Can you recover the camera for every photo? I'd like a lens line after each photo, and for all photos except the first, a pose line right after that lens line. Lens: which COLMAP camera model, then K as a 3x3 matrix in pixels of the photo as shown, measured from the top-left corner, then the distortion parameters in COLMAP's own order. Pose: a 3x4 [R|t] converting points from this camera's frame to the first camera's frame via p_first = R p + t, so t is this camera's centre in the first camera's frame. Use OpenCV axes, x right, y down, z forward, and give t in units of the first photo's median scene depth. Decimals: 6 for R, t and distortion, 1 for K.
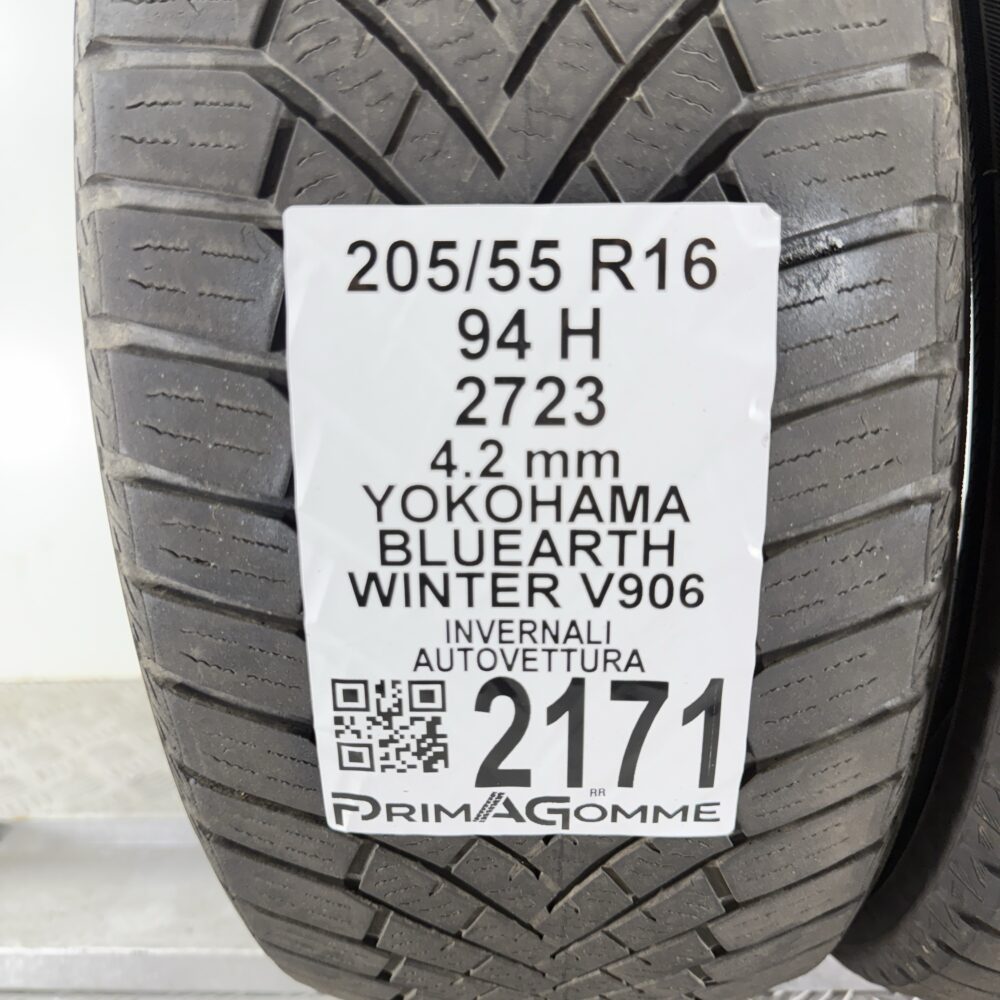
lens RADIAL K [[871.5, 0, 497.0], [0, 871.5, 503.8], [0, 0, 1]] dist [0.060840, -0.108048]
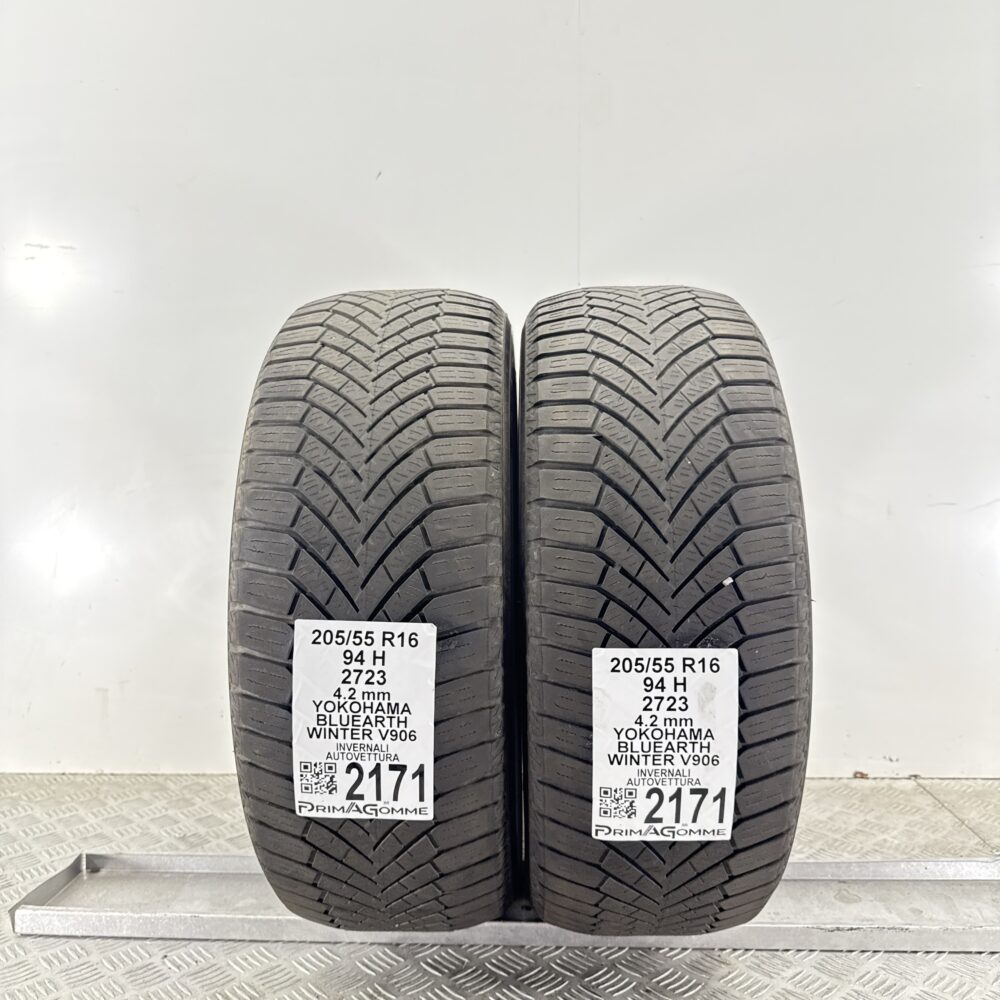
lens RADIAL K [[871.5, 0, 508.9], [0, 871.5, 498.9], [0, 0, 1]] dist [0.060840, -0.108048]
pose [[0.999436, 0.030968, 0.013006, 0.503397], [-0.028945, 0.990522, -0.134273, -0.341790], [-0.017040, 0.133821, 0.990859, -2.323106]]
